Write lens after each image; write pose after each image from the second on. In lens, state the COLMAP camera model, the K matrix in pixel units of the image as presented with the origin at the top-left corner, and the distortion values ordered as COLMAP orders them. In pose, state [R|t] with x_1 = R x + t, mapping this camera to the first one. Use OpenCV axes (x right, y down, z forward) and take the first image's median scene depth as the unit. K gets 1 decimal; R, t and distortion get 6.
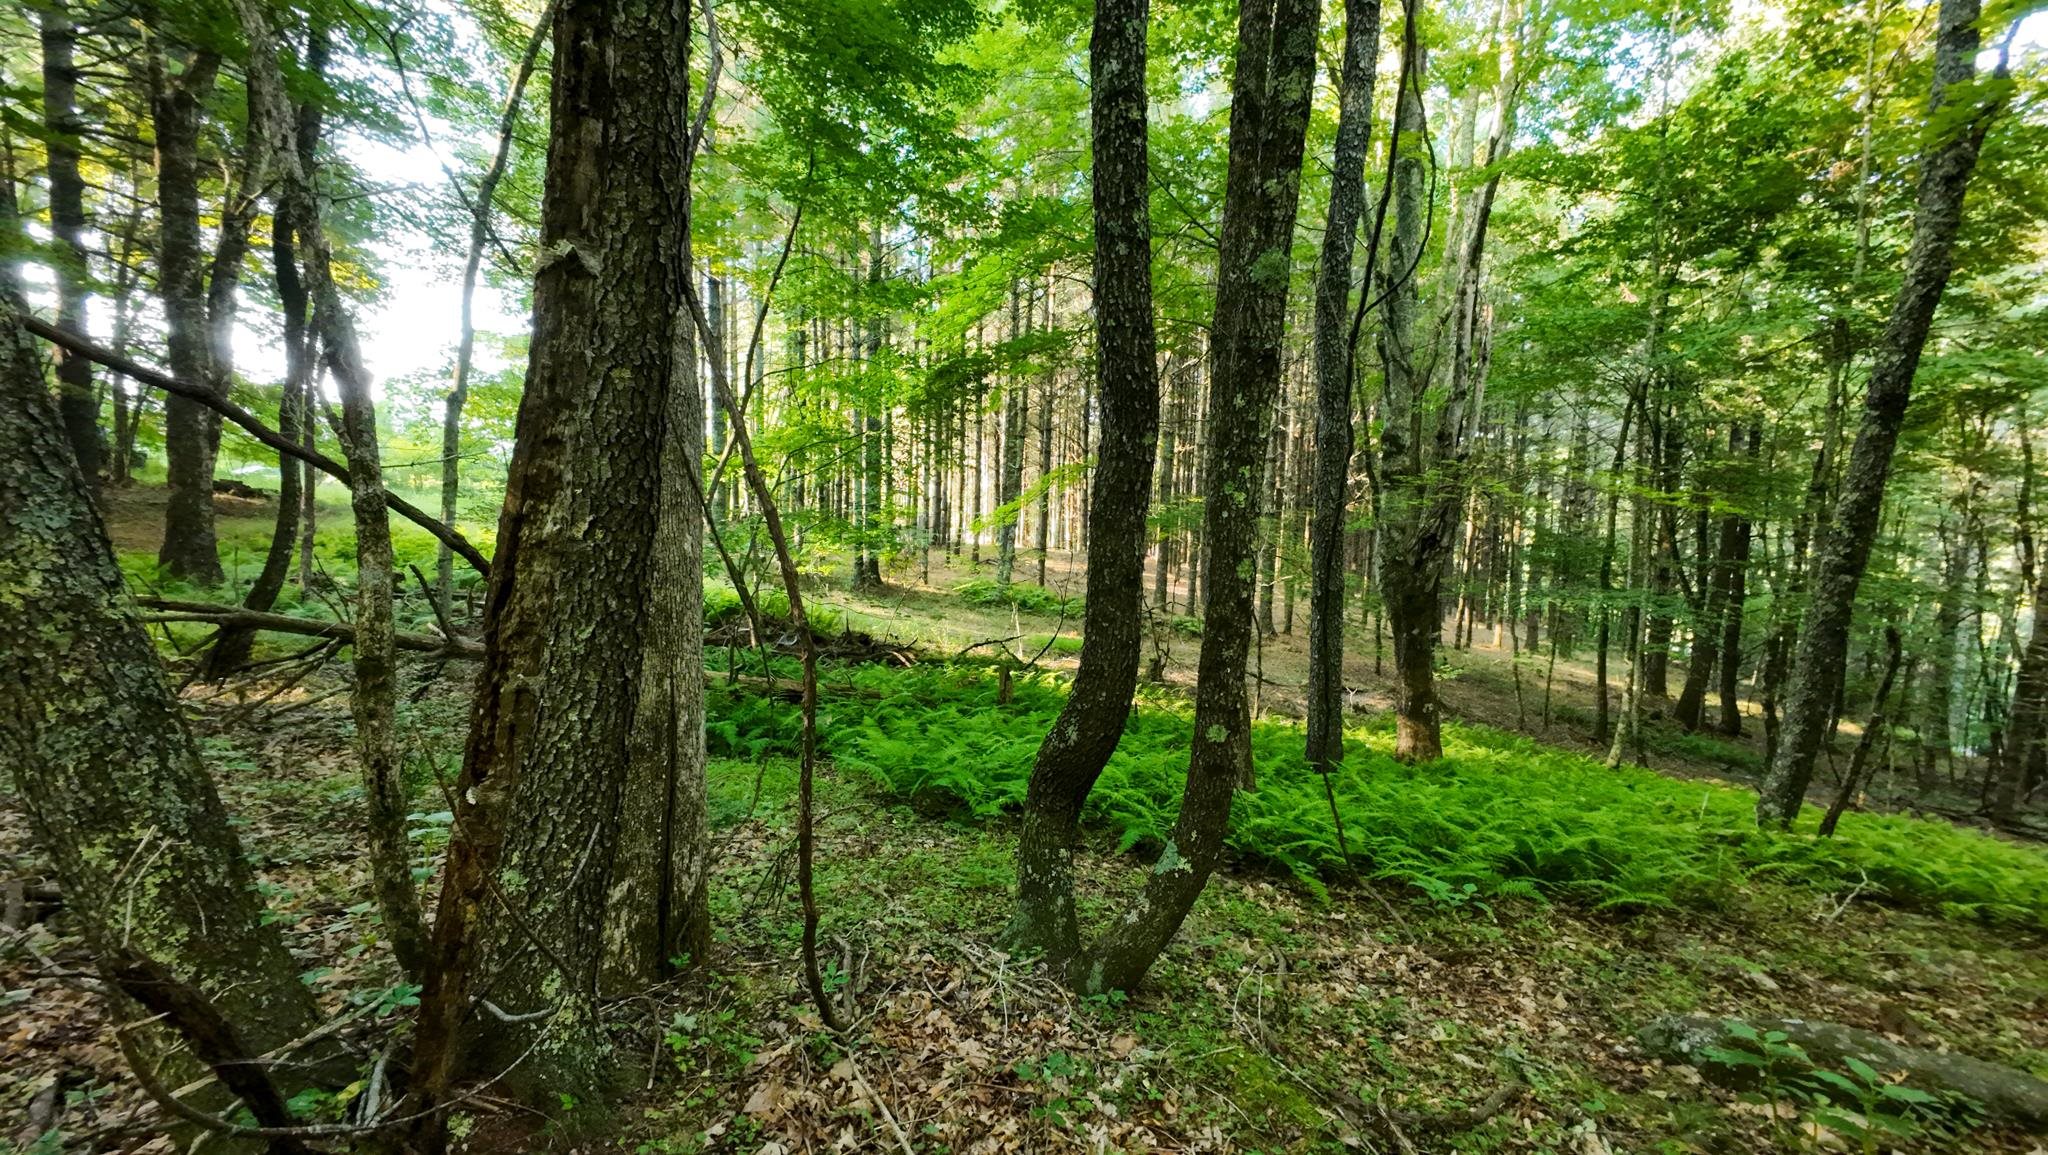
lens RADIAL K [[788.5, 0, 1022.9], [0, 788.5, 586.6], [0, 0, 1]] dist [0.002660, -0.001133]
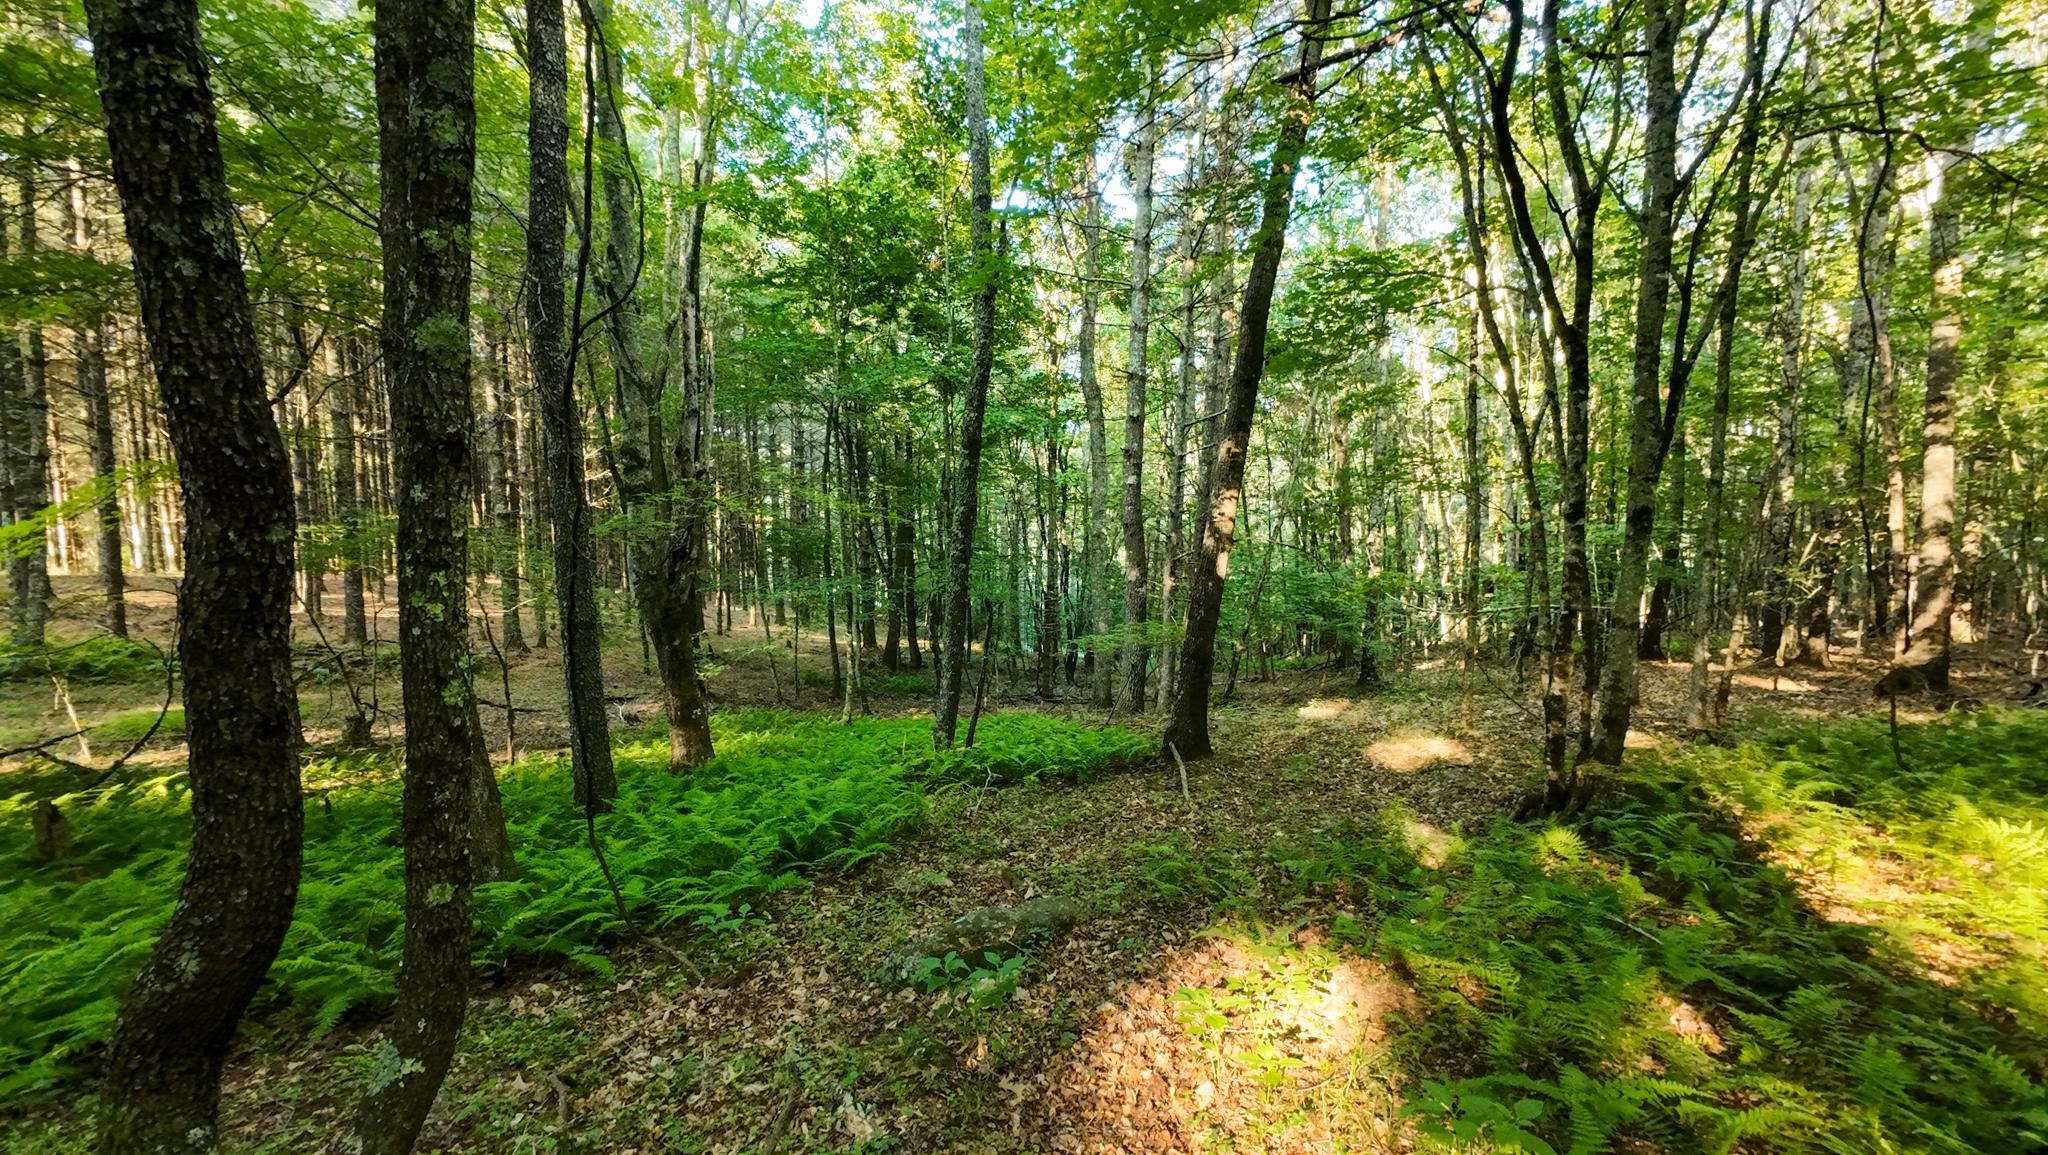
lens RADIAL K [[788.5, 0, 1021.8], [0, 788.5, 585.2], [0, 0, 1]] dist [0.002660, -0.001133]
pose [[0.638030, -0.099632, 0.763539, 0.007570], [0.087236, 0.994562, 0.056881, -0.026388], [-0.765054, 0.030317, 0.643252, -0.001036]]
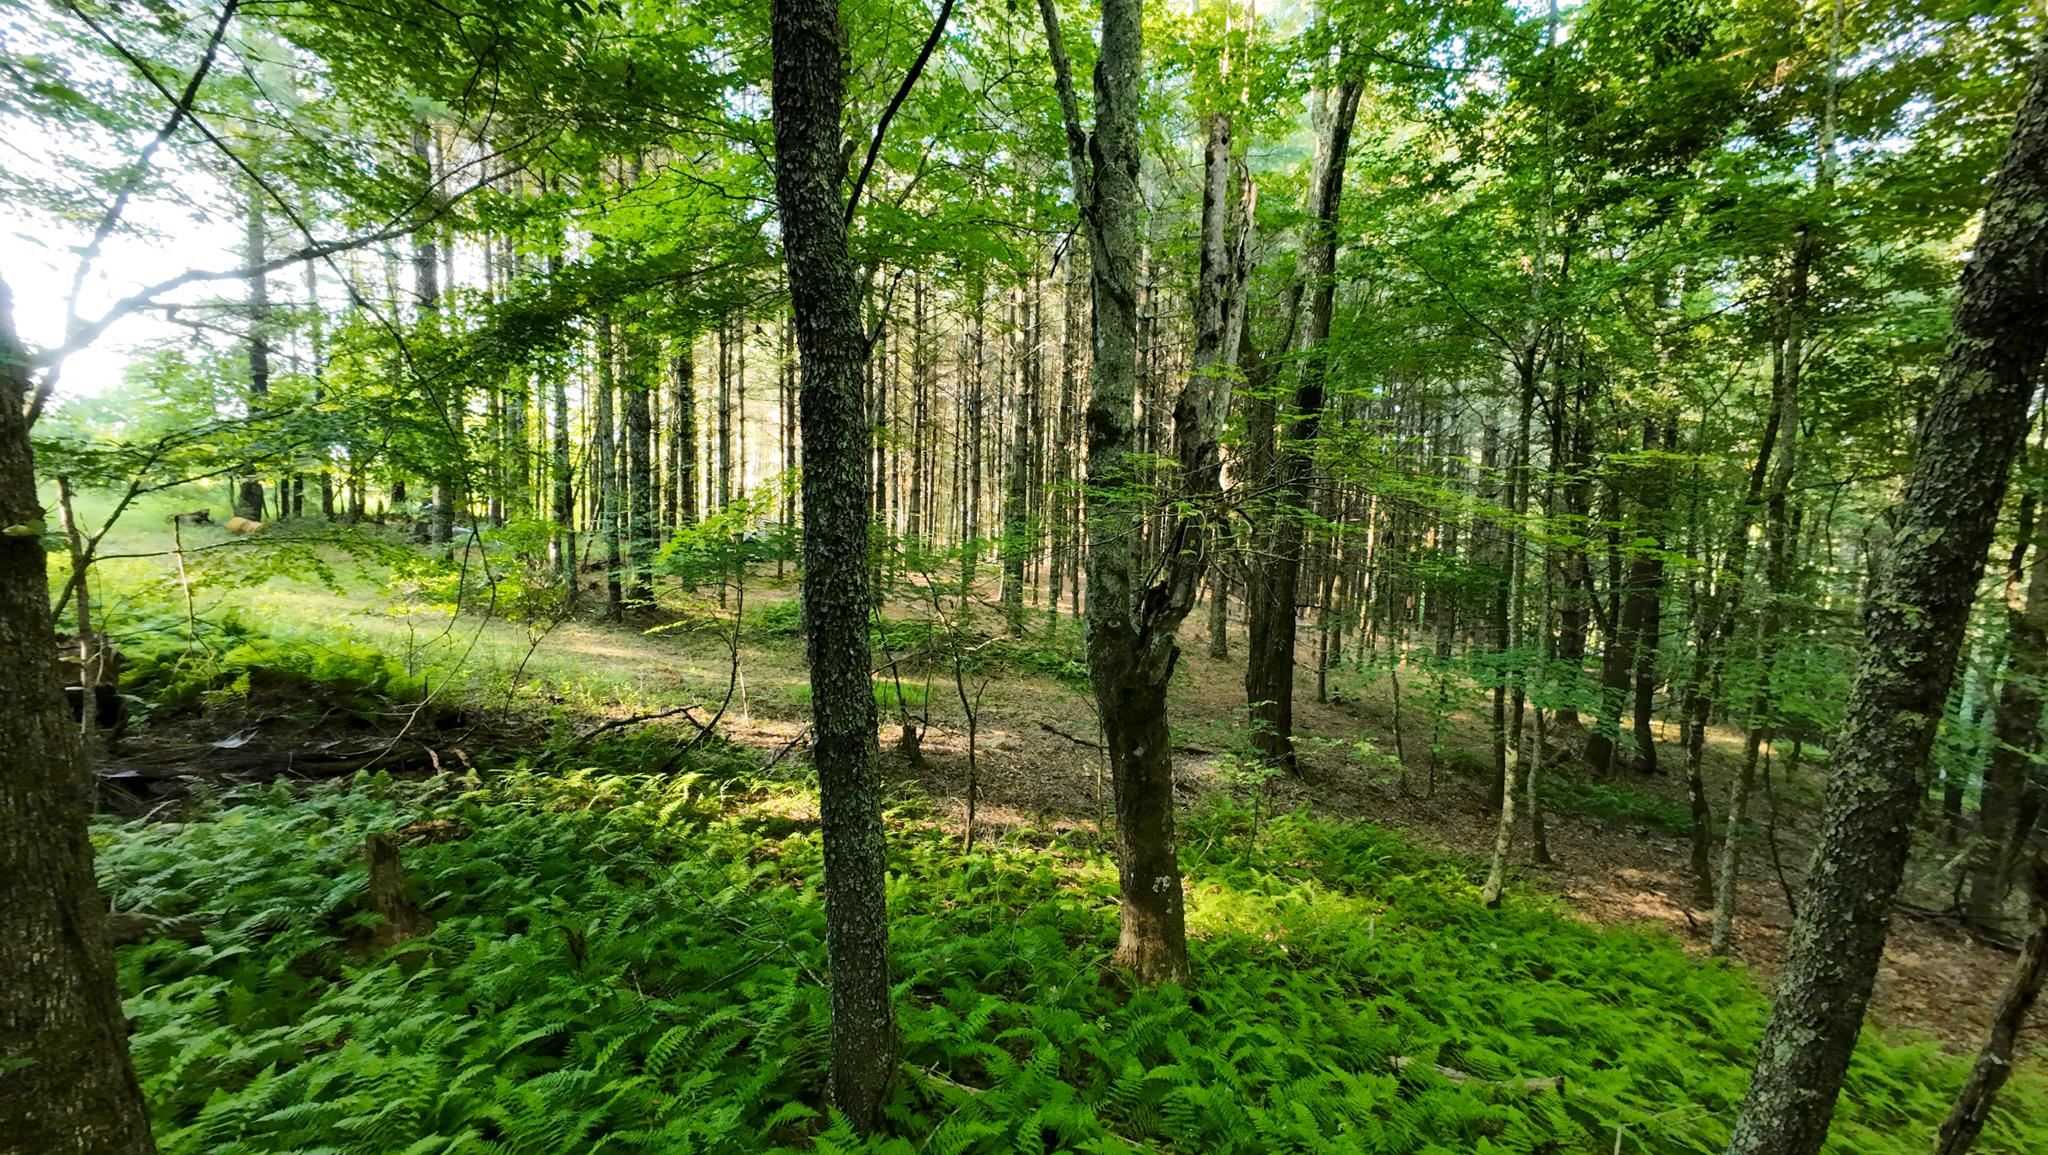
lens RADIAL K [[788.5, 0, 1024.8], [0, 788.5, 583.5], [0, 0, 1]] dist [0.002660, -0.001133]
pose [[0.997731, -0.003098, 0.067252, 0.275106], [0.003434, 0.999982, -0.004880, -0.046130], [-0.067236, 0.005100, 0.997724, 0.315325]]
